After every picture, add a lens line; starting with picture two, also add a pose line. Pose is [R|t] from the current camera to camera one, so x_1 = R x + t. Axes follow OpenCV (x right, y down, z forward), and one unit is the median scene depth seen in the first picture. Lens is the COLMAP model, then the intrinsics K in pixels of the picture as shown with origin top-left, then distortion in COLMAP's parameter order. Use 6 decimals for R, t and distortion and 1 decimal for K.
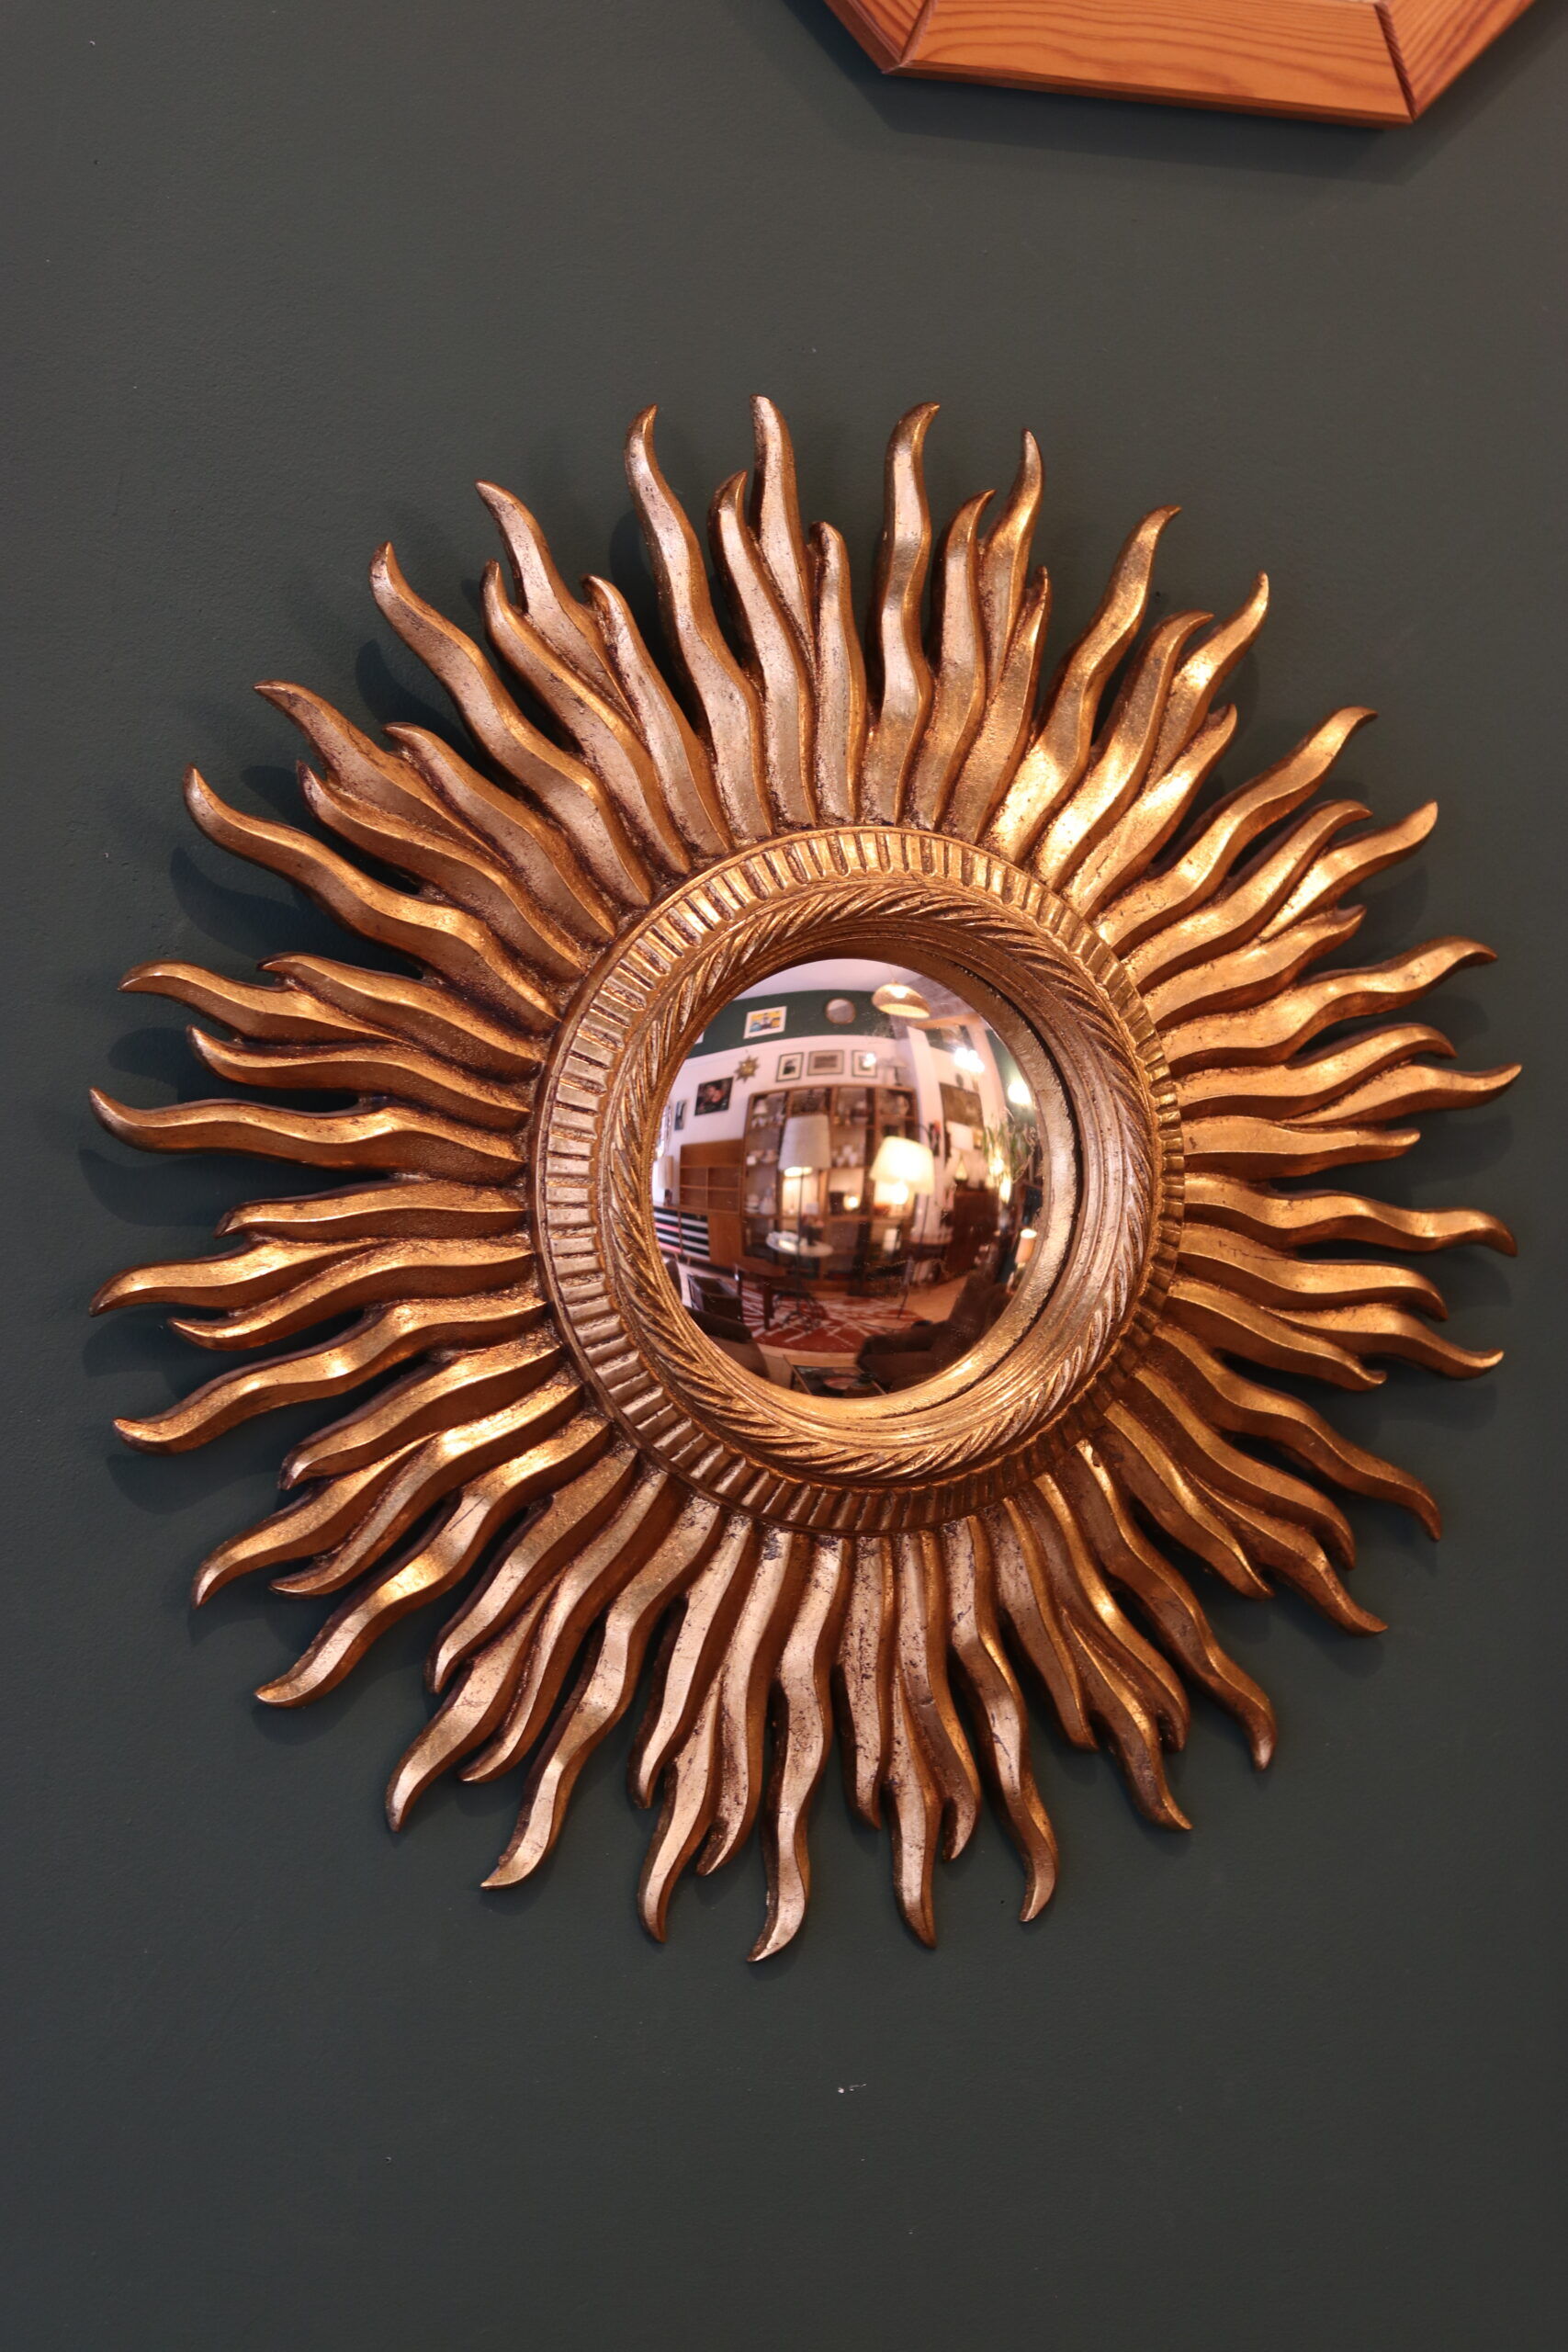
lens RADIAL K [[5595.5, 0, 803.6], [0, 5595.5, 1167.1], [0, 0, 1]] dist [-0.106050, 0.000000]
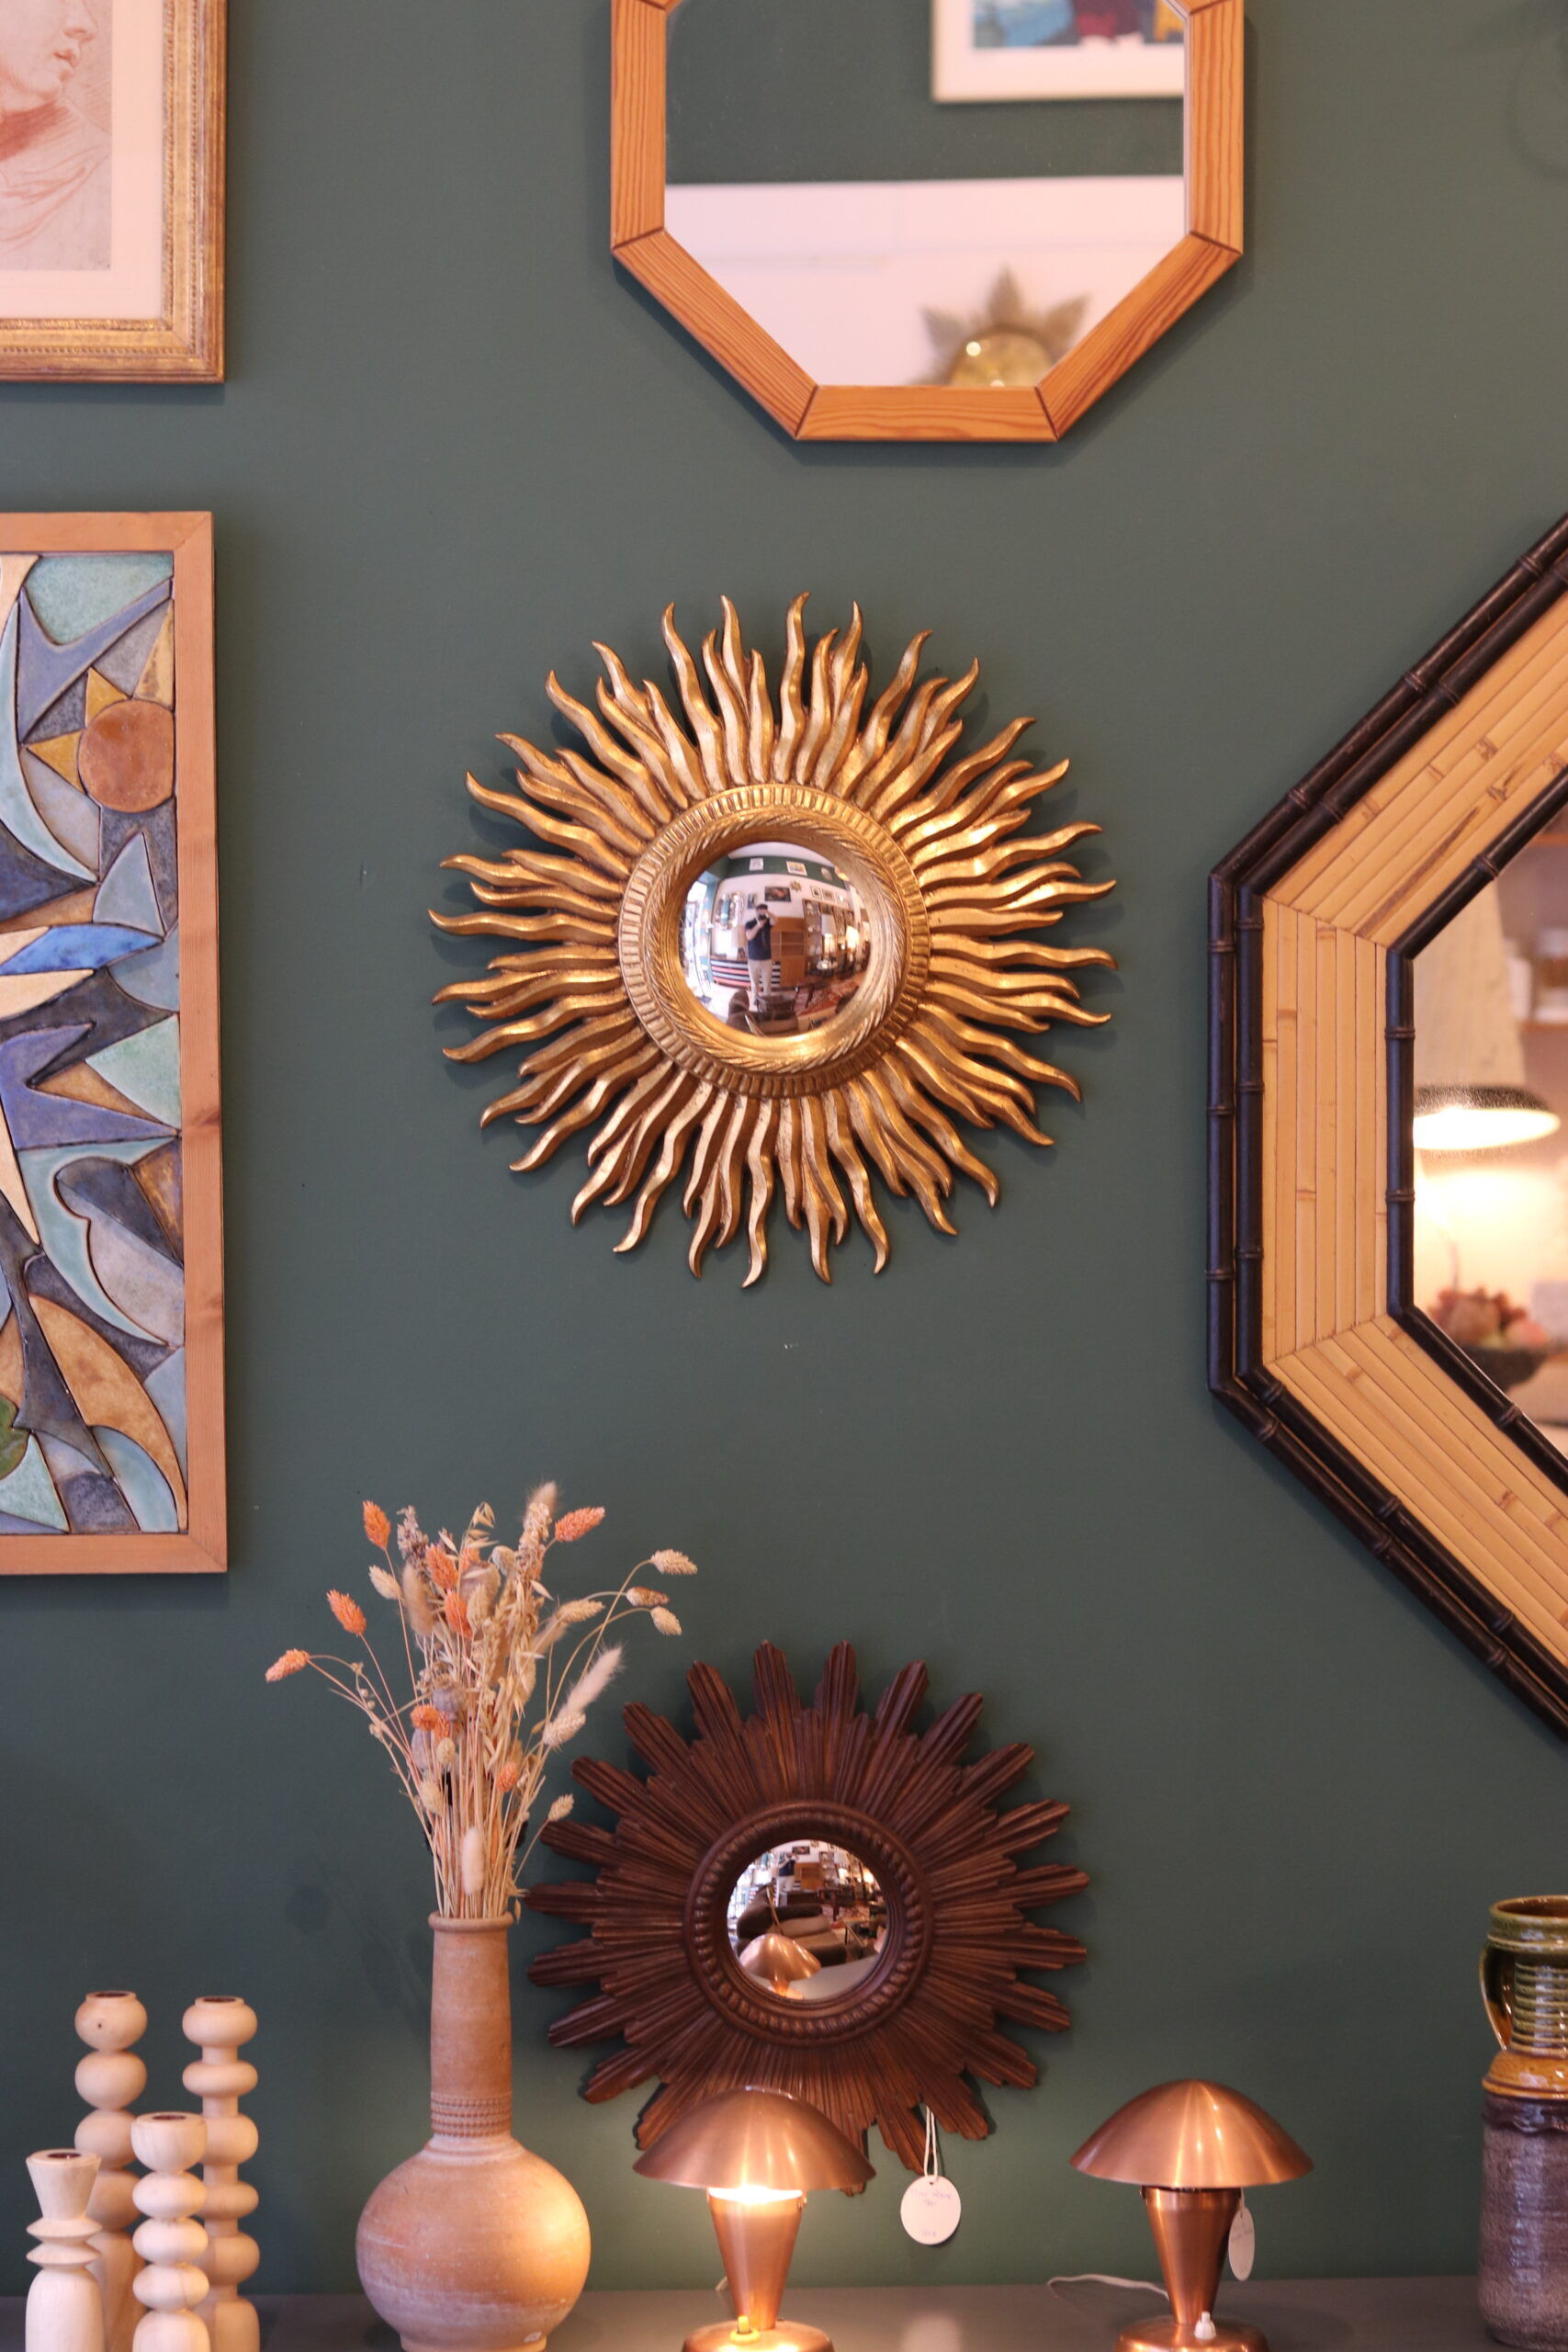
lens RADIAL K [[5595.5, 0, 790.0], [0, 5595.5, 1184.9], [0, 0, 1]] dist [-0.106050, 0.000000]
pose [[0.936300, -0.005733, -0.351156, 0.819056], [0.021443, 0.998935, 0.040866, 0.008637], [0.350547, -0.045793, 0.935425, -1.130991]]
